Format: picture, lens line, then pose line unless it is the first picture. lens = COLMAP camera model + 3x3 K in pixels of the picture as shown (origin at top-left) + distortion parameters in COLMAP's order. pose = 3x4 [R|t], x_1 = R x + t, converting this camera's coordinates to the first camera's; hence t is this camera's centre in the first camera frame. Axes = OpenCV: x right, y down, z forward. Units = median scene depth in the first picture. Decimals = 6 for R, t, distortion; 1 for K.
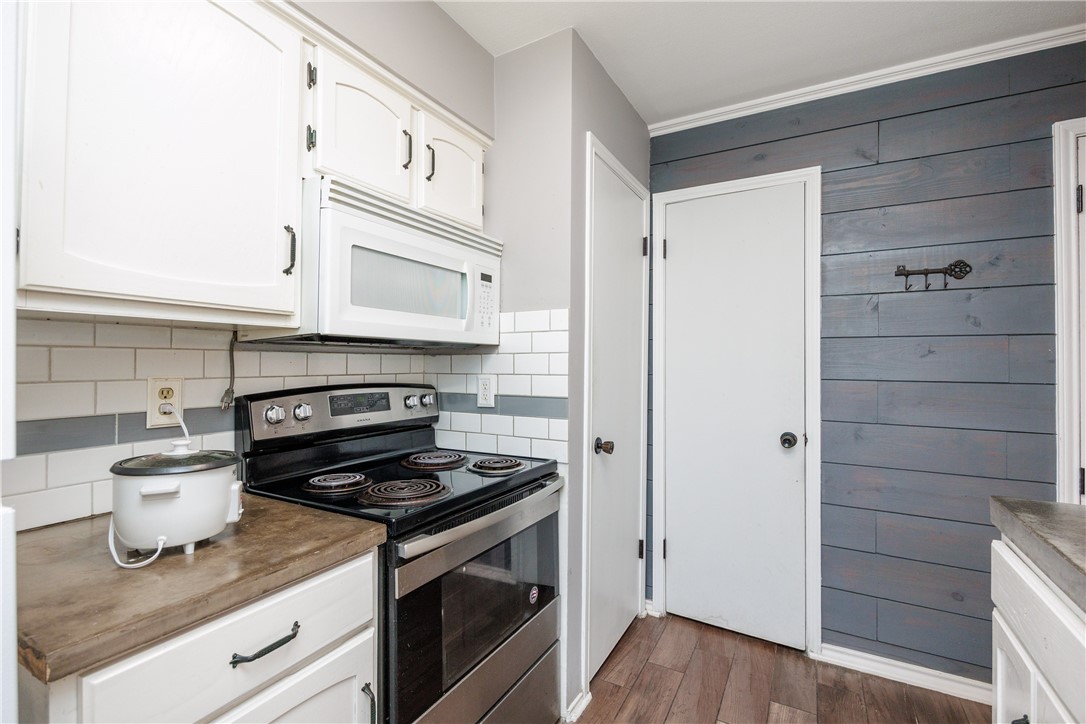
lens RADIAL K [[500.6, 0, 543.0], [0, 500.6, 362.0], [0, 0, 1]] dist [-0.001307, -0.000150]
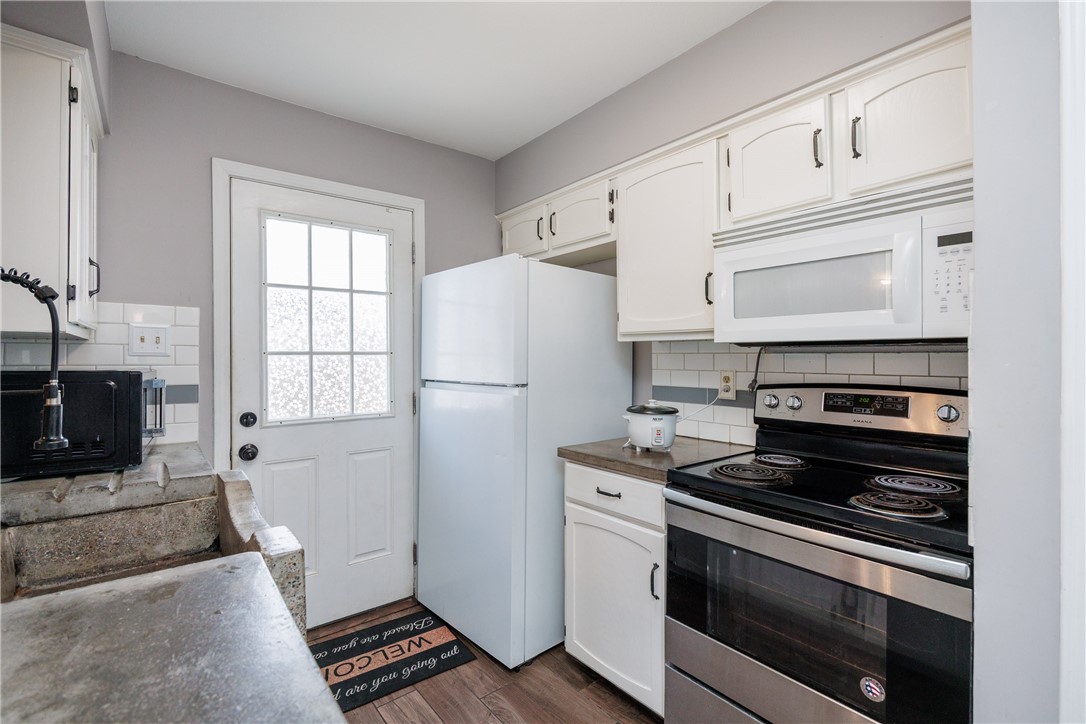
lens RADIAL K [[496.5, 0, 543.0], [0, 496.5, 362.0], [0, 0, 1]] dist [0.000274, 0.000072]
pose [[-0.380183, 0.006821, -0.924886, 0.822069], [-0.001000, 0.999969, 0.007786, -0.007308], [0.924911, 0.003885, -0.380165, 0.838849]]
